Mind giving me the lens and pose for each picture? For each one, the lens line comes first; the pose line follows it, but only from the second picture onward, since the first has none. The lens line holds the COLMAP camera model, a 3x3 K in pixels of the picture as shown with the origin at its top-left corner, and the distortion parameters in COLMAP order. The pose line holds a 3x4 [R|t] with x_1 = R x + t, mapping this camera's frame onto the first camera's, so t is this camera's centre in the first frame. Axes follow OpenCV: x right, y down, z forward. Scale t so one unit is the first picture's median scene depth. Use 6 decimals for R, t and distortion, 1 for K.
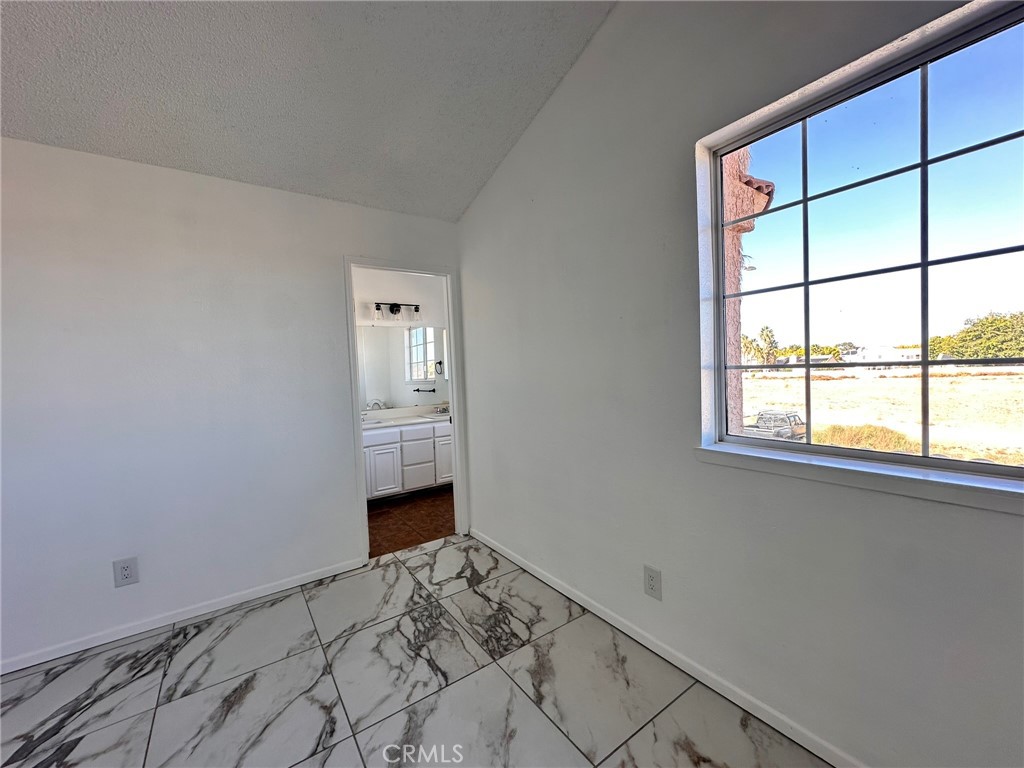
lens RADIAL K [[408.5, 0, 515.1], [0, 408.5, 382.7], [0, 0, 1]] dist [-0.001616, -0.000021]
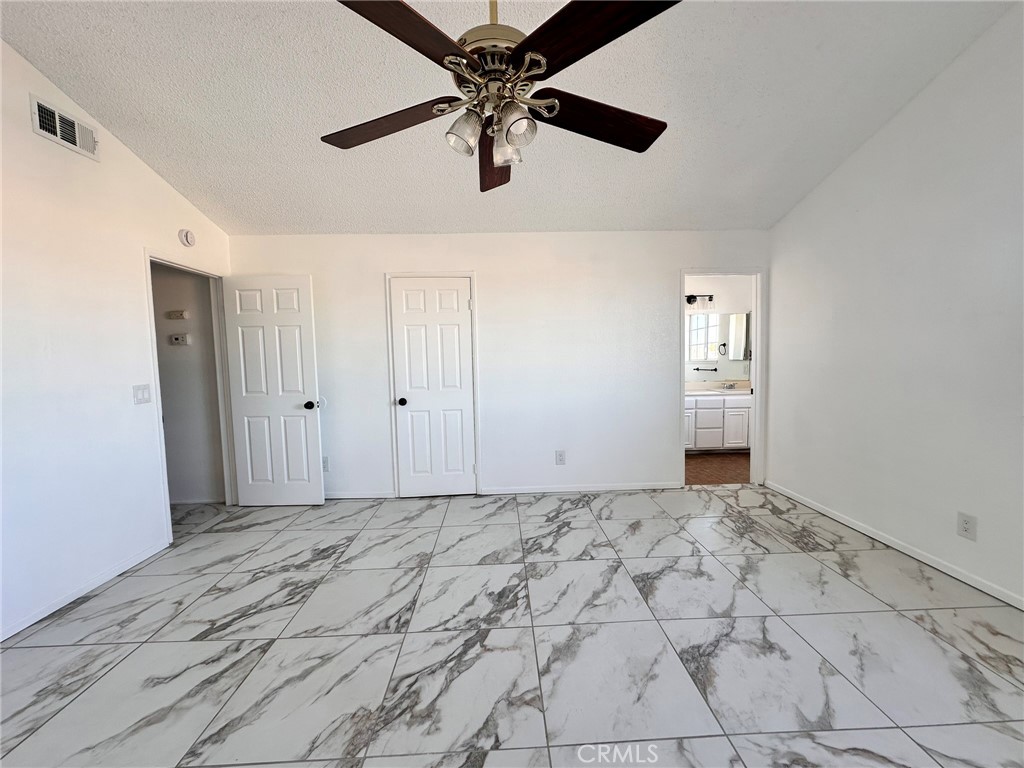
lens RADIAL K [[408.5, 0, 512.4], [0, 408.5, 383.2], [0, 0, 1]] dist [-0.001616, -0.000021]
pose [[0.835269, 0.055620, -0.547021, -0.127794], [-0.030026, 0.998000, 0.055627, 0.028011], [0.549021, -0.030038, 0.835268, -0.614751]]
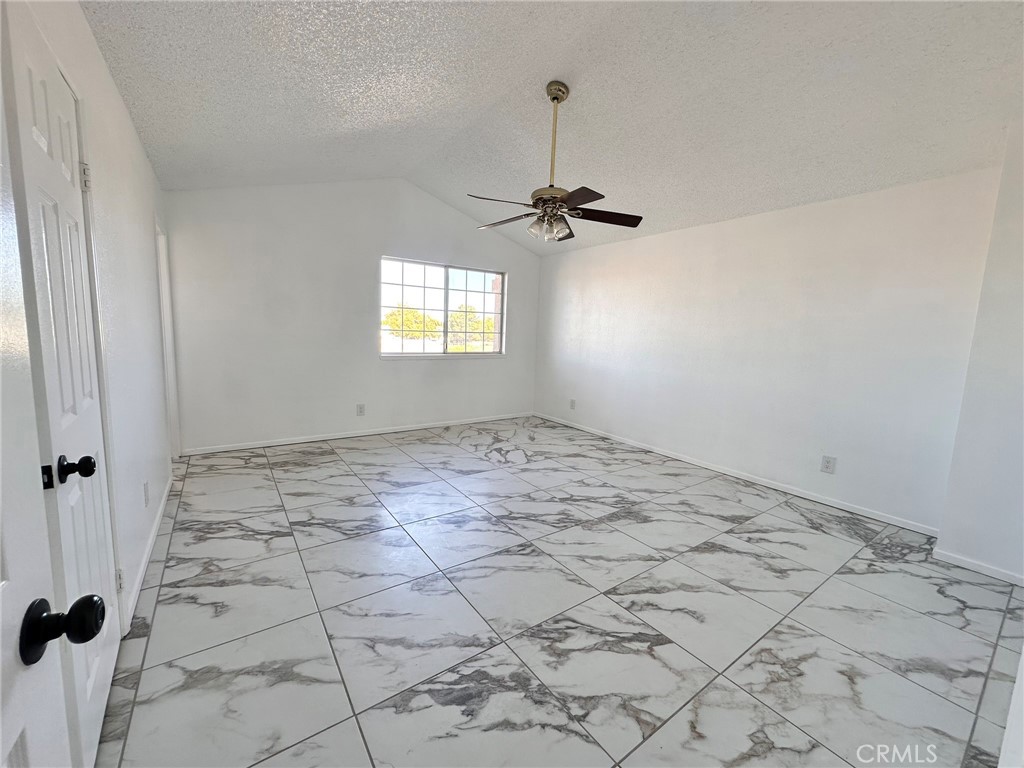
lens RADIAL K [[408.5, 0, 506.6], [0, 408.5, 382.1], [0, 0, 1]] dist [-0.001616, -0.000021]
pose [[0.005302, -0.081514, 0.996658, -1.866207], [-0.001154, 0.996671, 0.081521, 0.070917], [-0.999985, -0.001583, 0.005191, 0.025735]]
